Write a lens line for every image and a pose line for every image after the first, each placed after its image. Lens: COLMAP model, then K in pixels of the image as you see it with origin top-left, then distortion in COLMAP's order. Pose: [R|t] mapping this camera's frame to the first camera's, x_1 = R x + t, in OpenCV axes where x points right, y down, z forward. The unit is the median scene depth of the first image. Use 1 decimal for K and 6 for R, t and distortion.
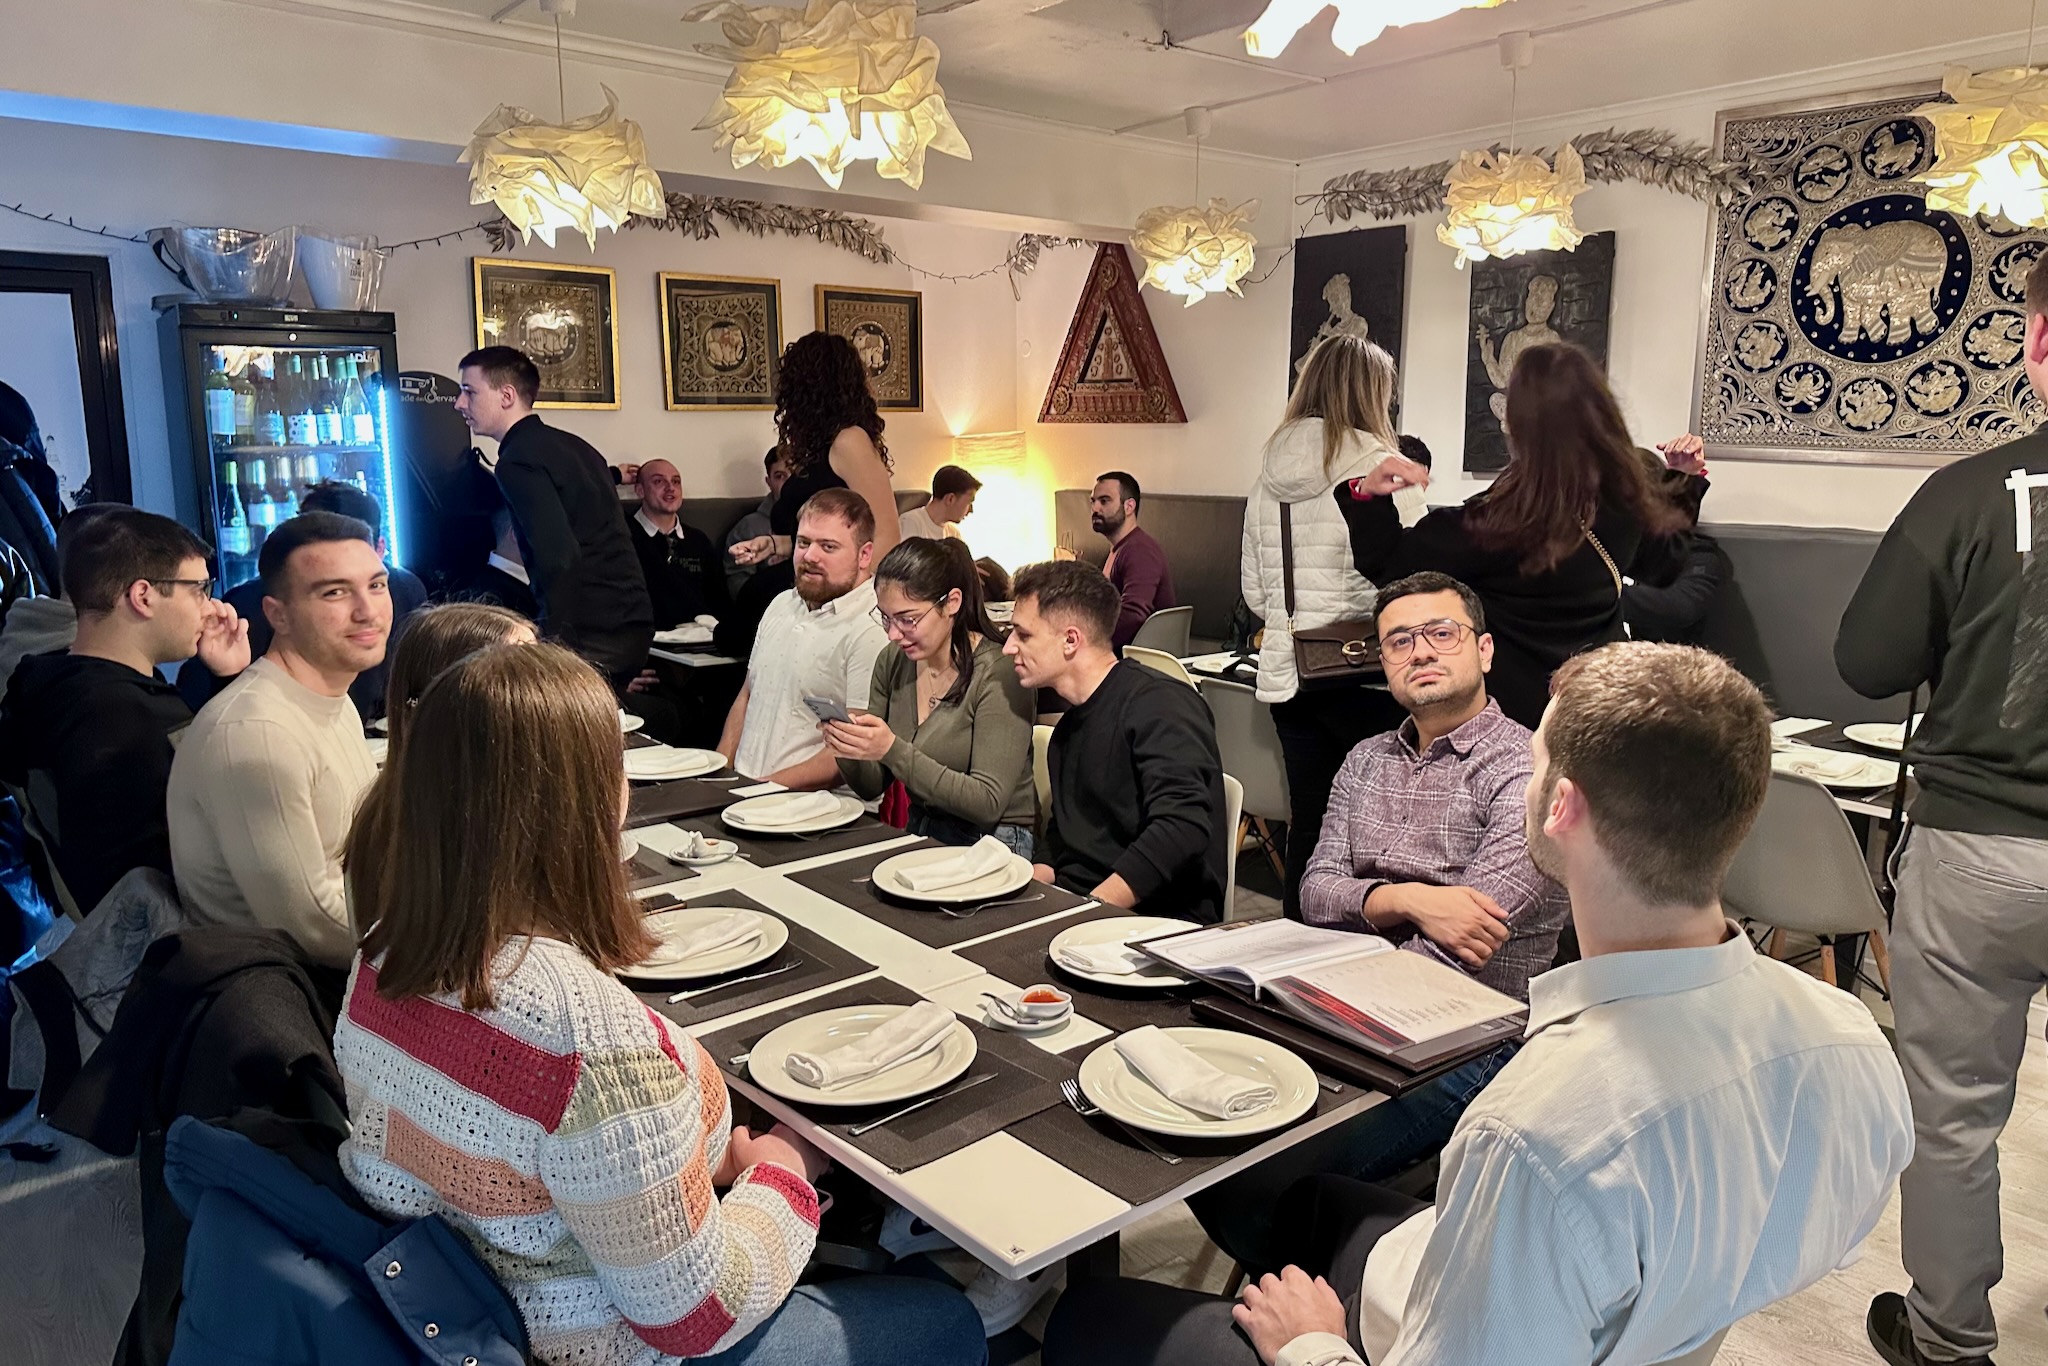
lens RADIAL K [[1434.9, 0, 1031.3], [0, 1434.9, 677.1], [0, 0, 1]] dist [-0.026519, 0.002246]
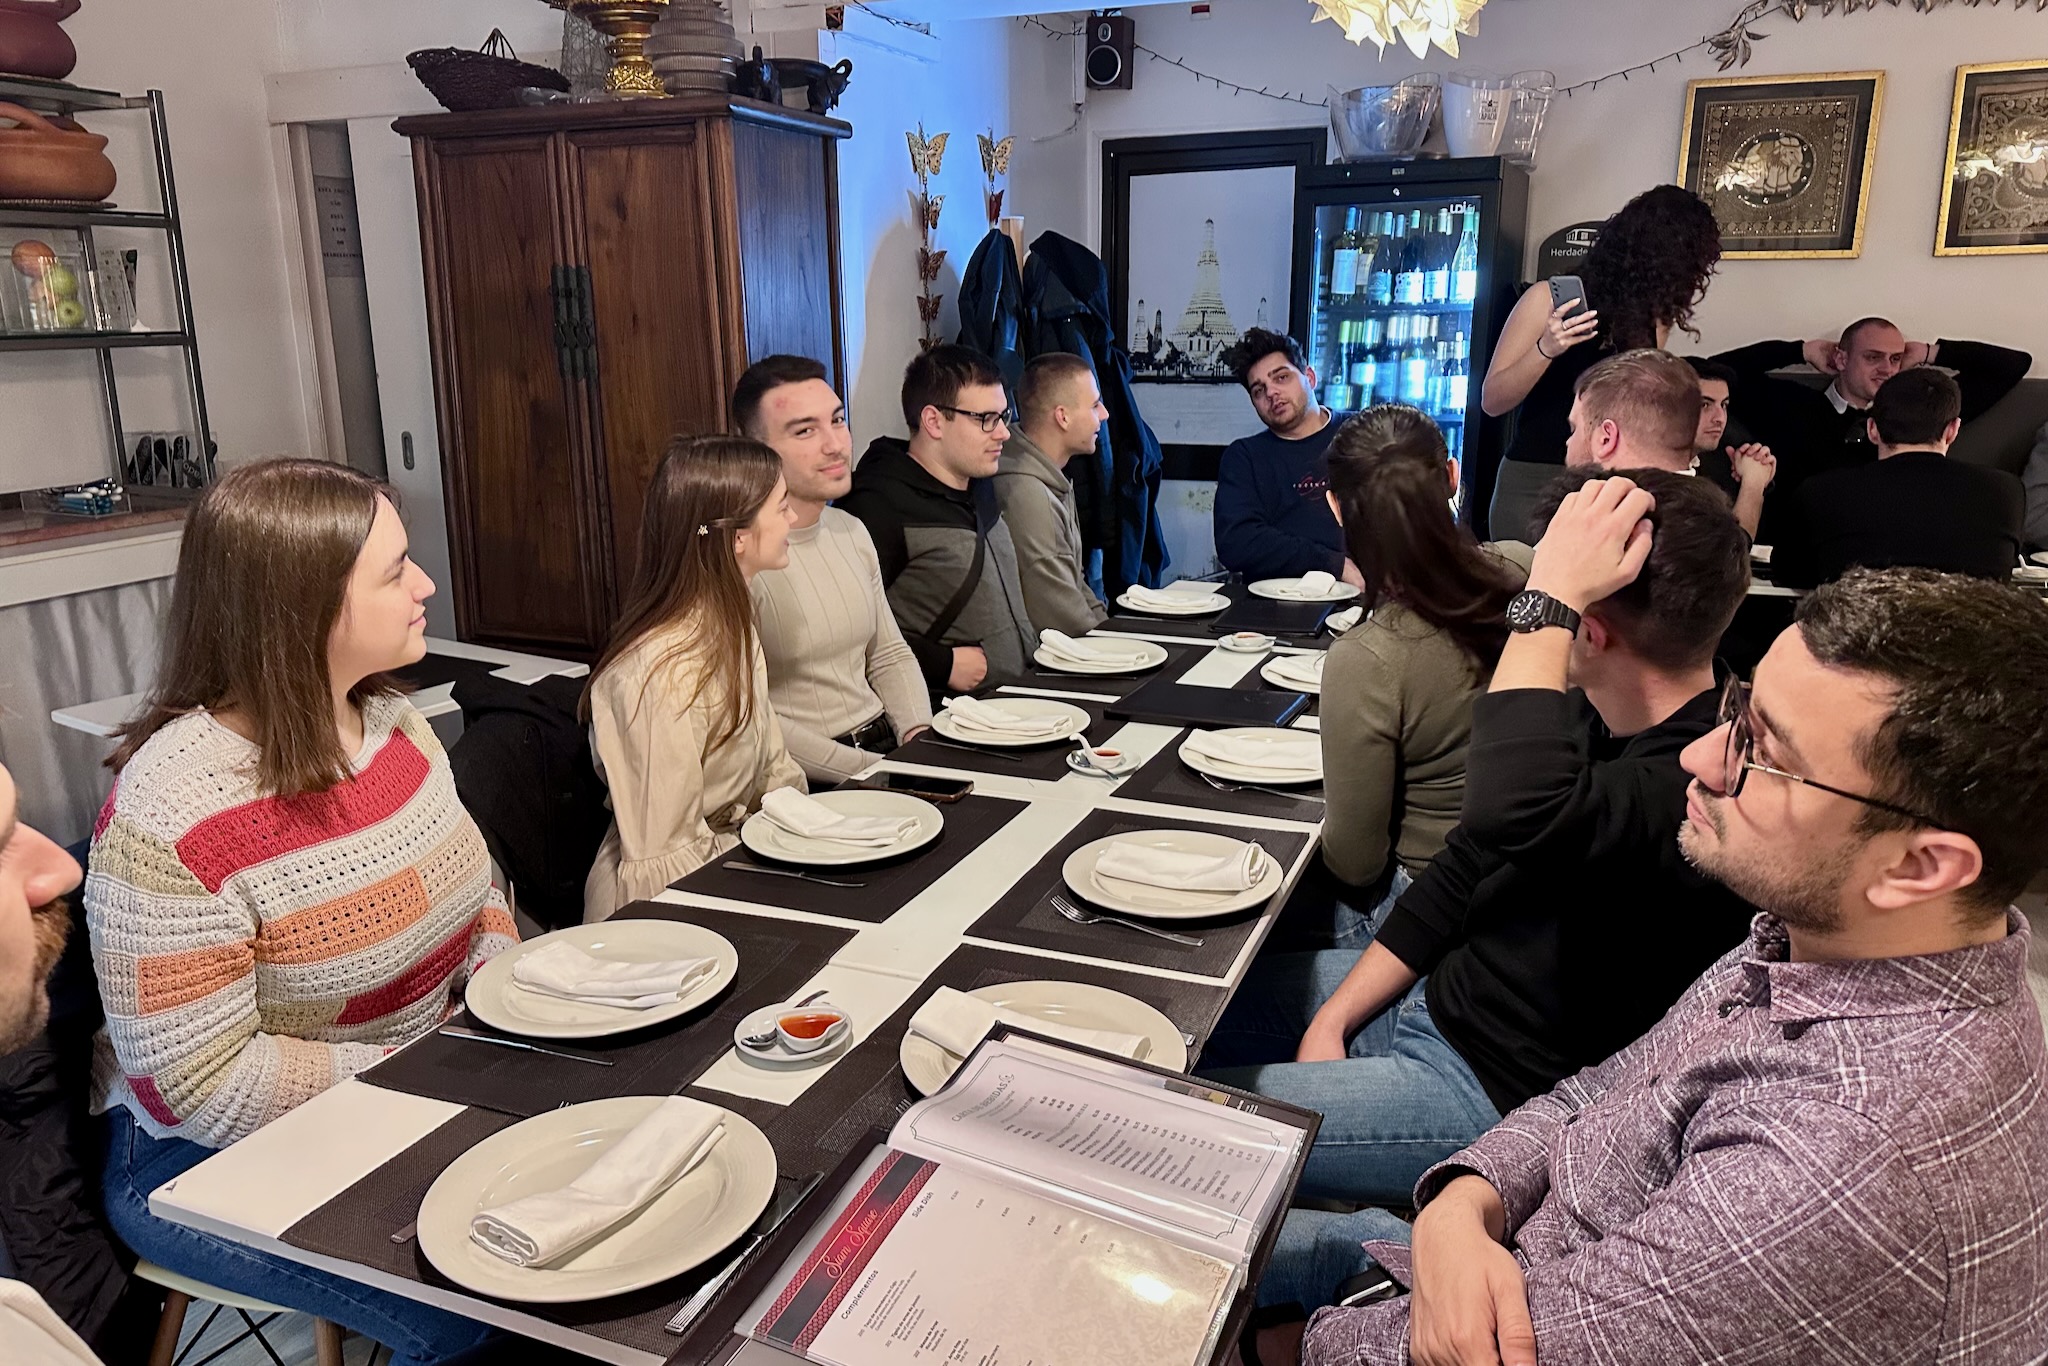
lens RADIAL K [[1434.9, 0, 1027.6], [0, 1434.9, 686.7], [0, 0, 1]] dist [-0.026519, 0.002246]
pose [[0.482661, 0.210235, -0.850200, 0.197698], [-0.130054, 0.977203, 0.167807, -0.027058], [0.866097, 0.029578, 0.499000, 0.216274]]
